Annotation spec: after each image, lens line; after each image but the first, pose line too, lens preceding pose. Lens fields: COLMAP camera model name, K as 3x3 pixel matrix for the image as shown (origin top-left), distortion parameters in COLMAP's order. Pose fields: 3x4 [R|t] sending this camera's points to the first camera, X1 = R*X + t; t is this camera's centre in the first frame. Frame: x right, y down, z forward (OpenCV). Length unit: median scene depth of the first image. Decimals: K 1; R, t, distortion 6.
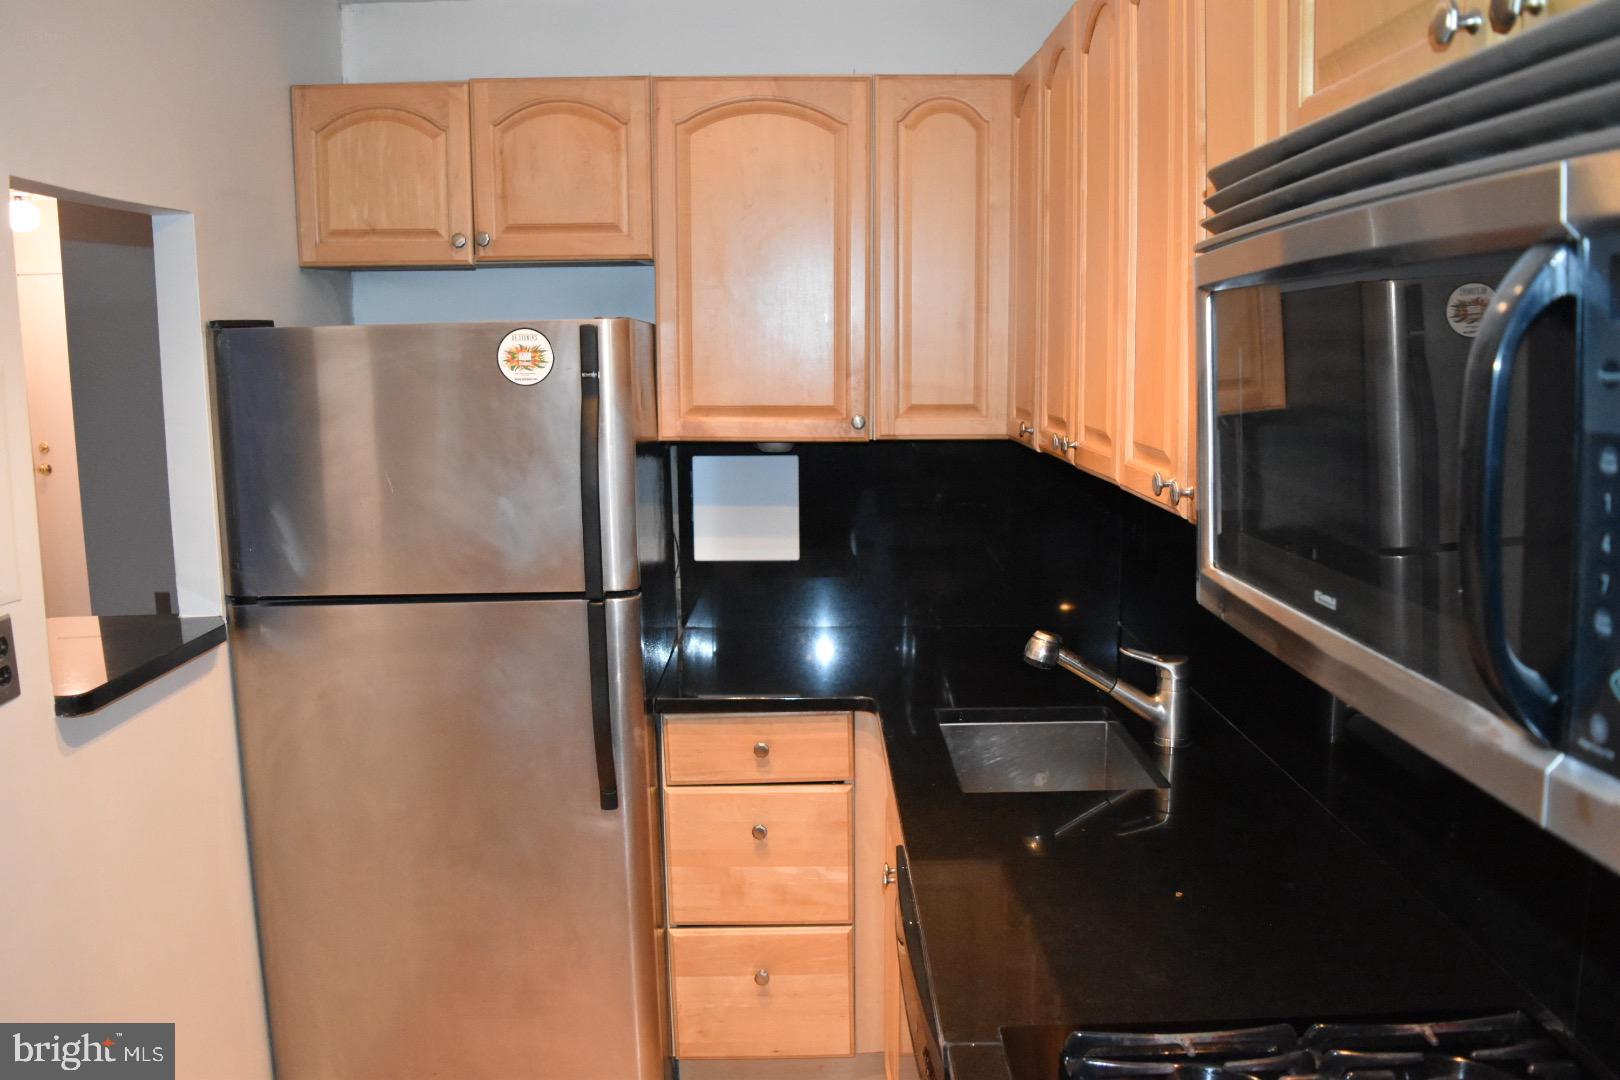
lens RADIAL K [[1264.6, 0, 810.0], [0, 1264.6, 540.0], [0, 0, 1]] dist [-0.082498, 0.002462]
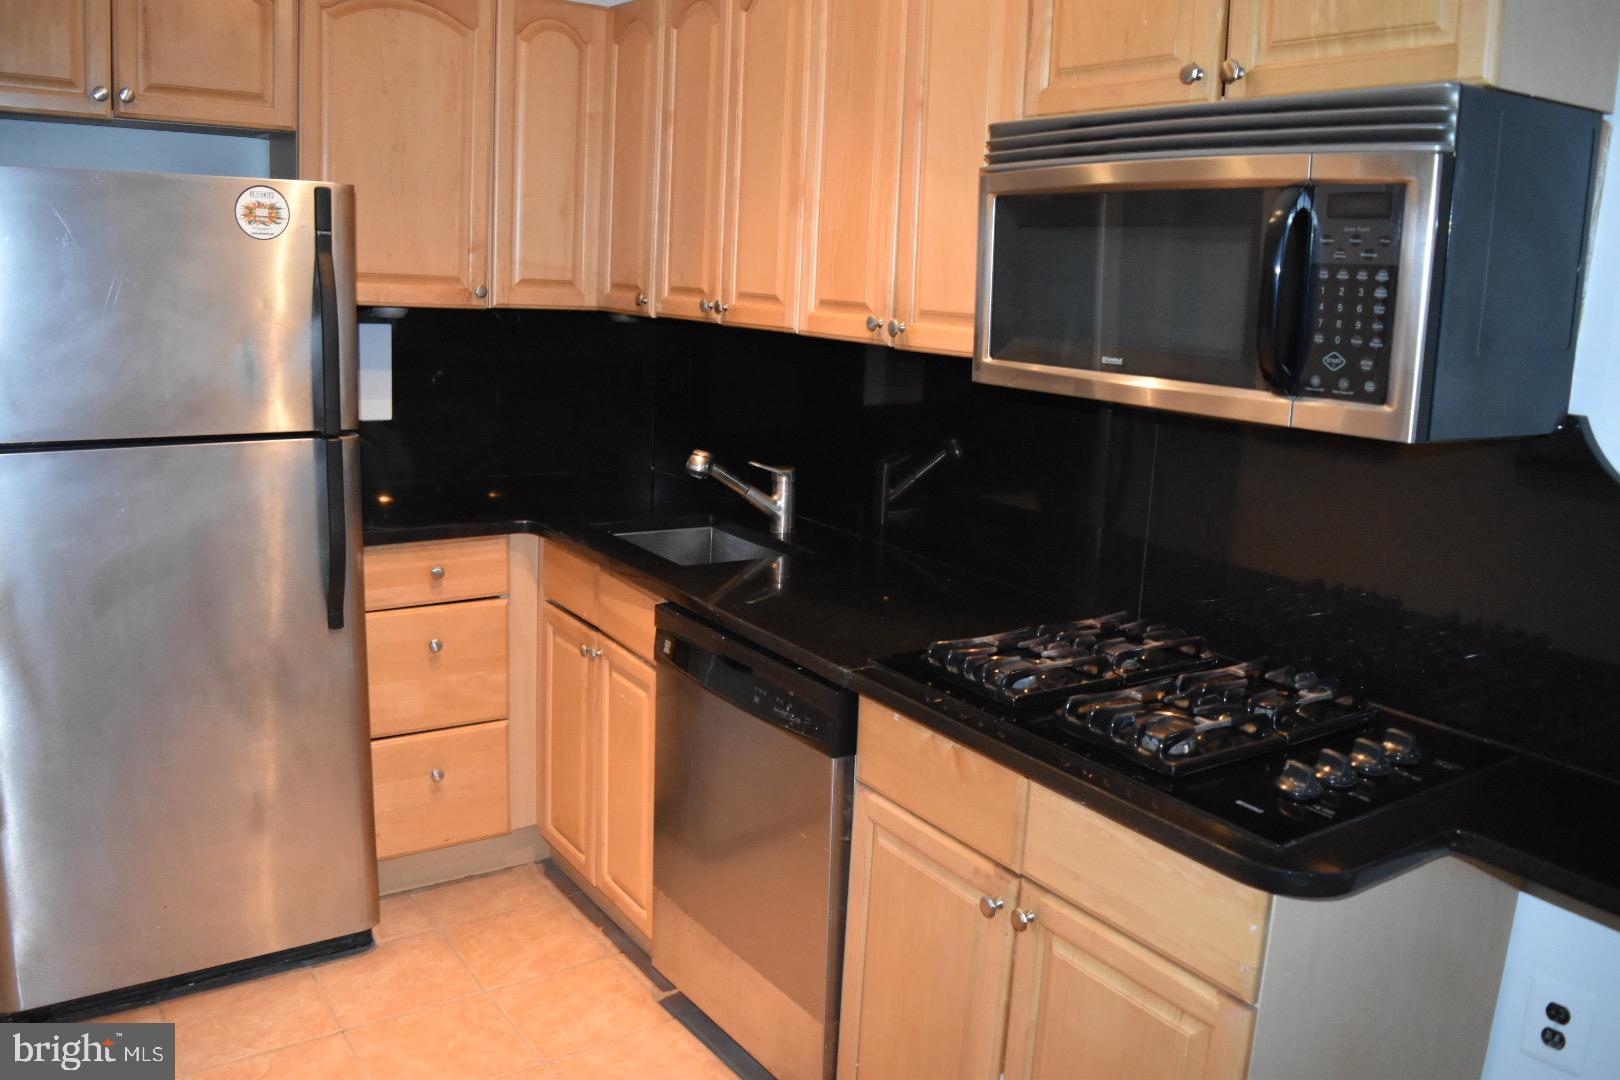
lens RADIAL K [[1282.7, 0, 810.0], [0, 1282.7, 540.0], [0, 0, 1]] dist [-0.091556, 0.010696]
pose [[0.829907, -0.063088, 0.554323, -0.394350], [0.027750, 0.997024, 0.071927, 0.061840], [-0.557211, -0.044310, 0.829188, -0.148331]]
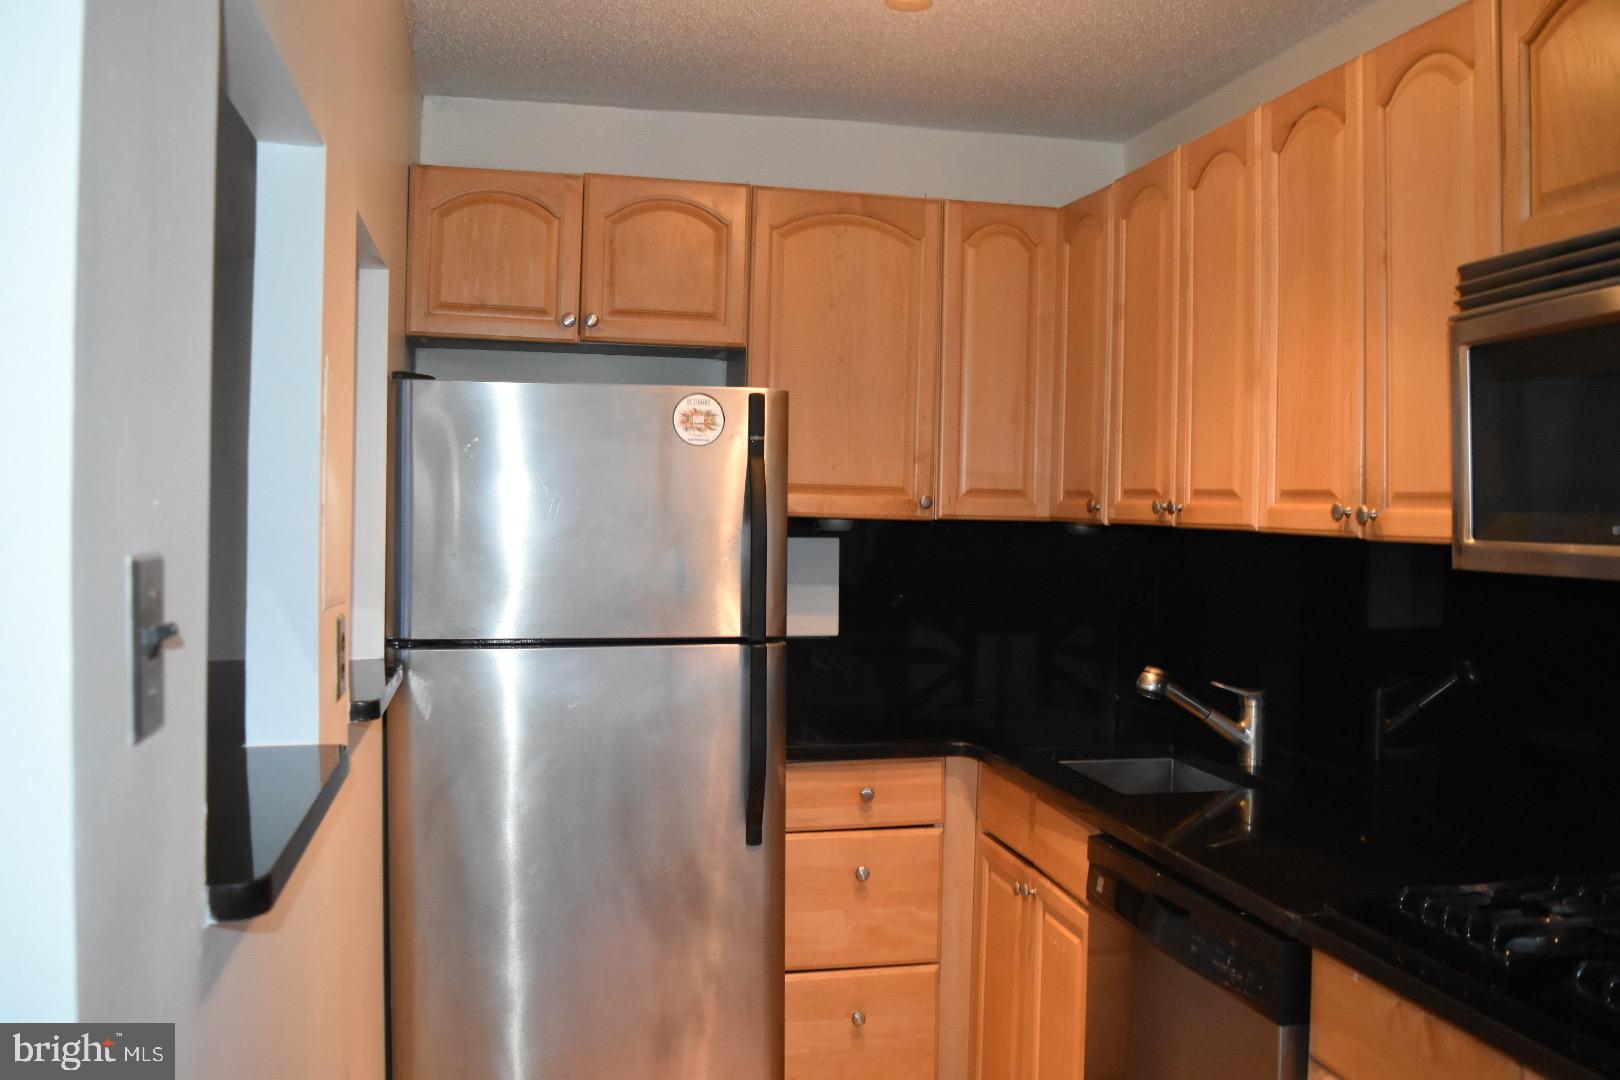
lens RADIAL K [[1358.4, 0, 810.0], [0, 1358.4, 540.0], [0, 0, 1]] dist [-0.086655, 0.001811]
pose [[0.977954, 0.021513, 0.207711, -0.328123], [0.004519, 0.992266, -0.124045, 0.092824], [-0.208774, 0.122249, 0.970293, -0.137601]]
